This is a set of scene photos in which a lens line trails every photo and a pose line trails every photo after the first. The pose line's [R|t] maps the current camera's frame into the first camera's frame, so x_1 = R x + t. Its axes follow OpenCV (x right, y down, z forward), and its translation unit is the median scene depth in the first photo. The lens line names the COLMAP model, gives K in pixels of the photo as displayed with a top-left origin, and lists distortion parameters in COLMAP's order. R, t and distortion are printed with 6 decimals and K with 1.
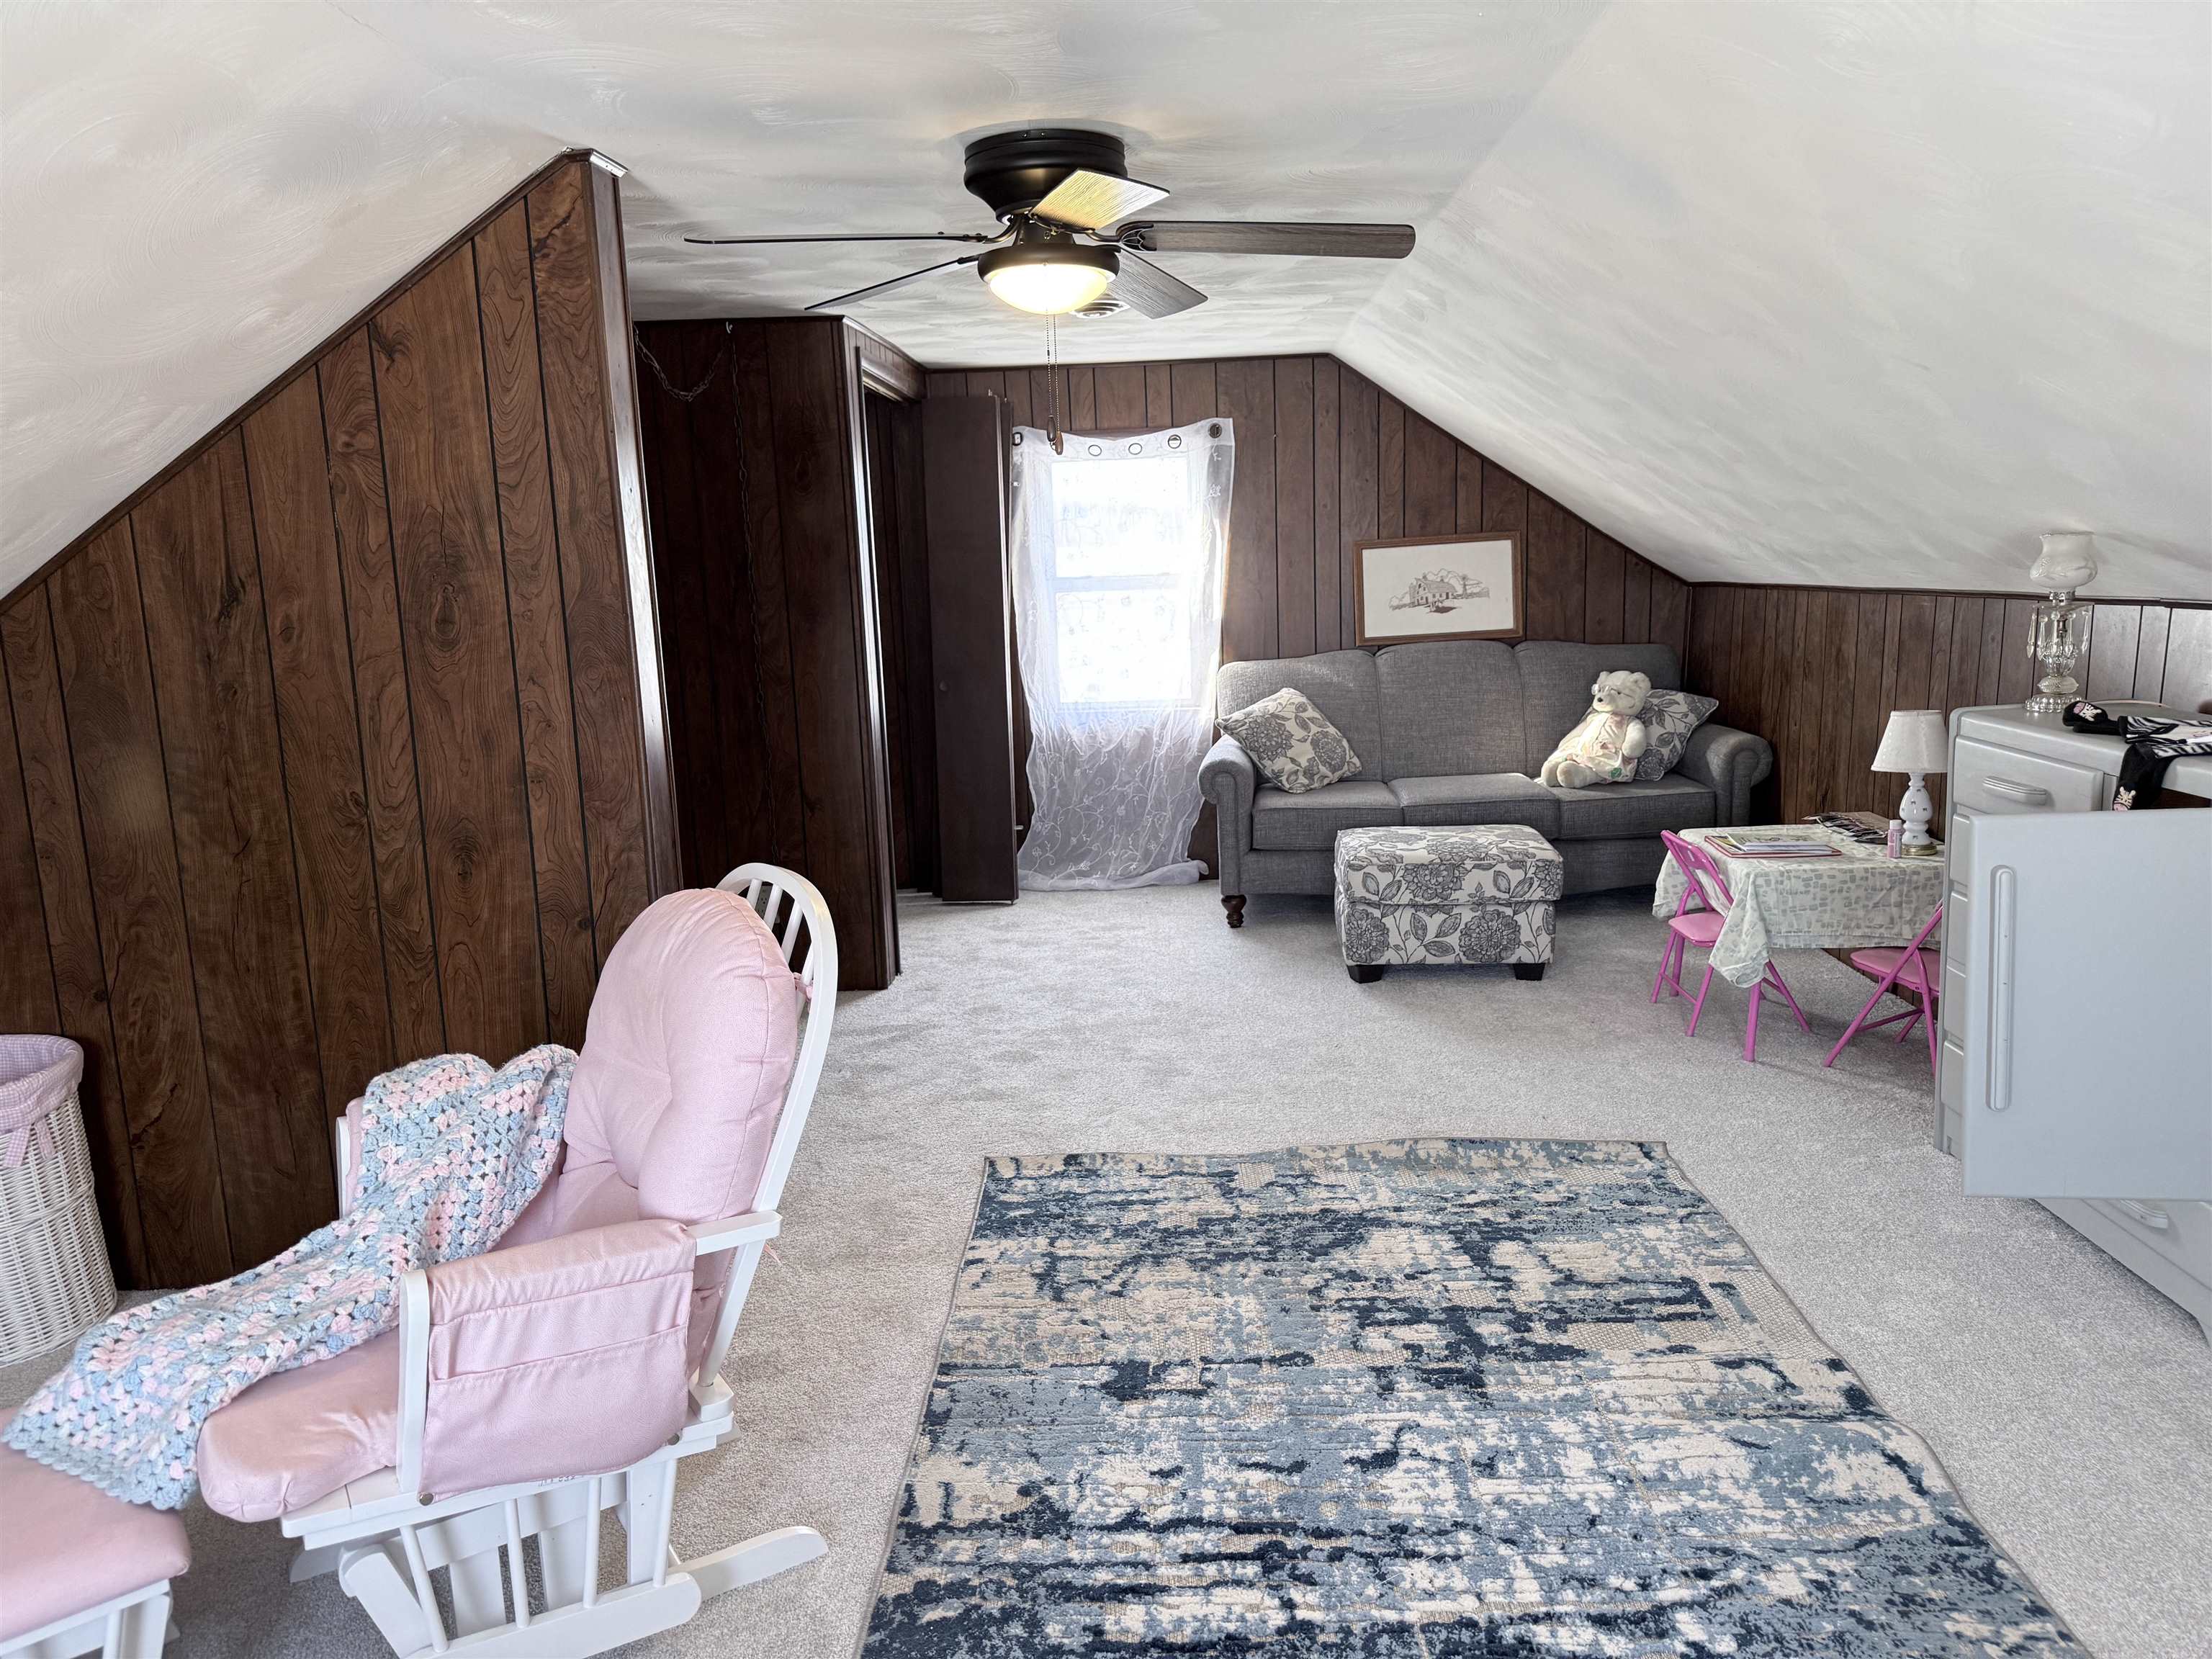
lens RADIAL K [[1542.6, 0, 1113.4], [0, 1542.6, 843.7], [0, 0, 1]] dist [0.171643, -0.392326]
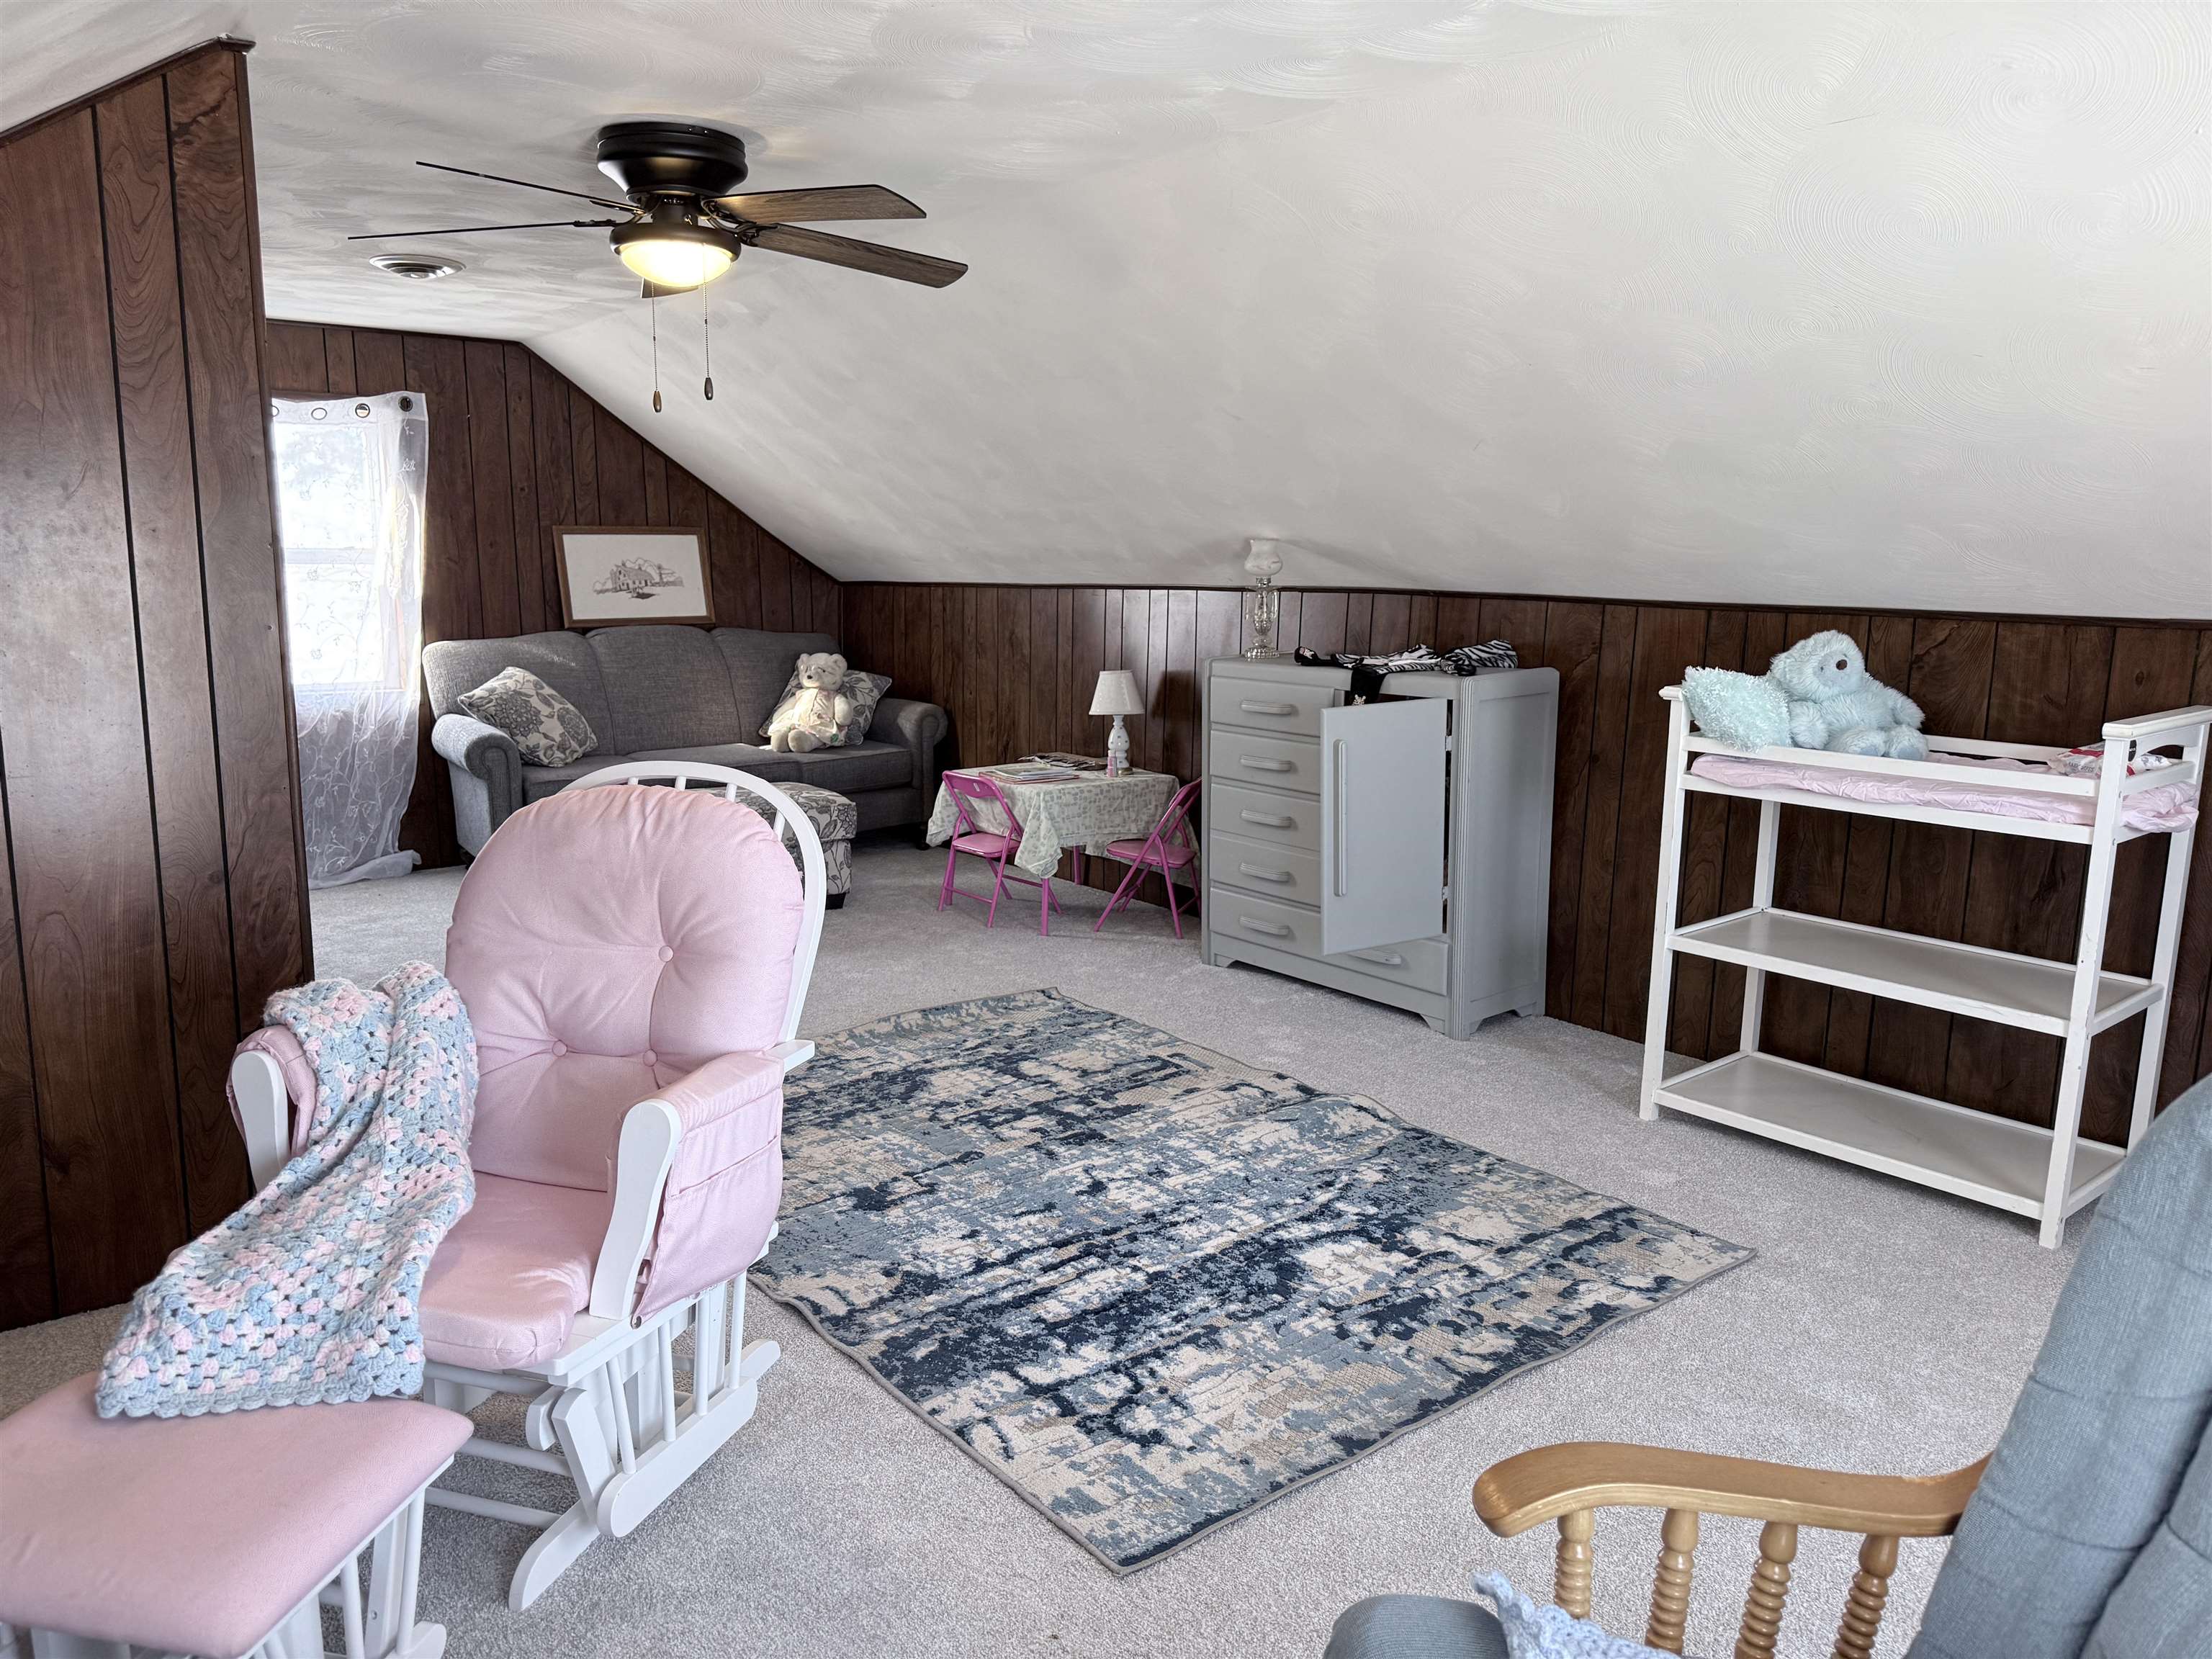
lens RADIAL K [[1568.3, 0, 1093.2], [0, 1568.3, 831.7], [0, 0, 1]] dist [0.101642, -0.128867]
pose [[0.749854, -0.068249, 0.658074, -0.549734], [0.086301, 0.996257, 0.004985, 0.062497], [-0.655951, 0.053054, 0.752937, -0.028487]]
